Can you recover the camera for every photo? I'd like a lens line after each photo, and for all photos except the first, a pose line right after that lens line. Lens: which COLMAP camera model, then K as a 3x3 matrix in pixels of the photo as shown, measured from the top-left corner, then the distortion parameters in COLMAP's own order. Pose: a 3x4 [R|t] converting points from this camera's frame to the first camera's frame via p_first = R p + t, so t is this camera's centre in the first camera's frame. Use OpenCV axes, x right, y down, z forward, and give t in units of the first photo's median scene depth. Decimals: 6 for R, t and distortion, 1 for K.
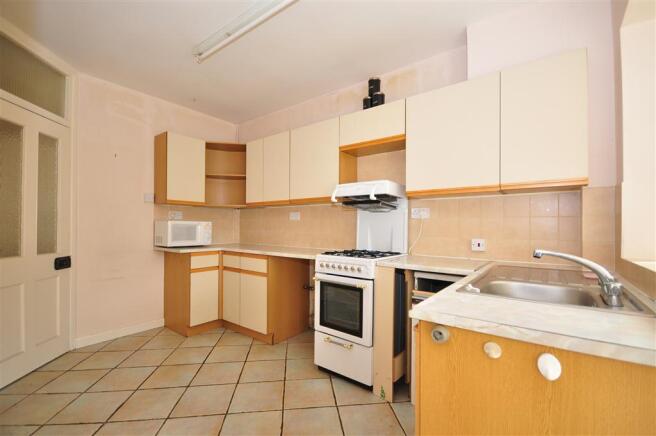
lens RADIAL K [[293.5, 0, 330.9], [0, 293.5, 219.8], [0, 0, 1]] dist [-0.004424, -0.000560]
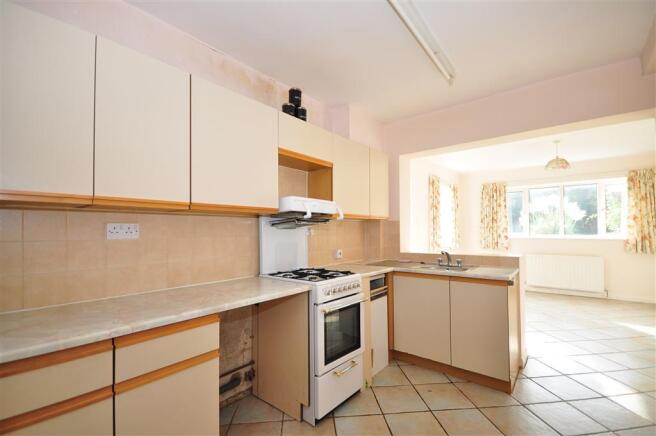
lens RADIAL K [[293.5, 0, 328.9], [0, 293.5, 222.1], [0, 0, 1]] dist [-0.004424, -0.000560]
pose [[0.023331, 0.020071, 0.999526, -0.825922], [-0.017156, 0.999659, -0.019673, -0.034336], [-0.999581, -0.016689, 0.023667, 0.906410]]
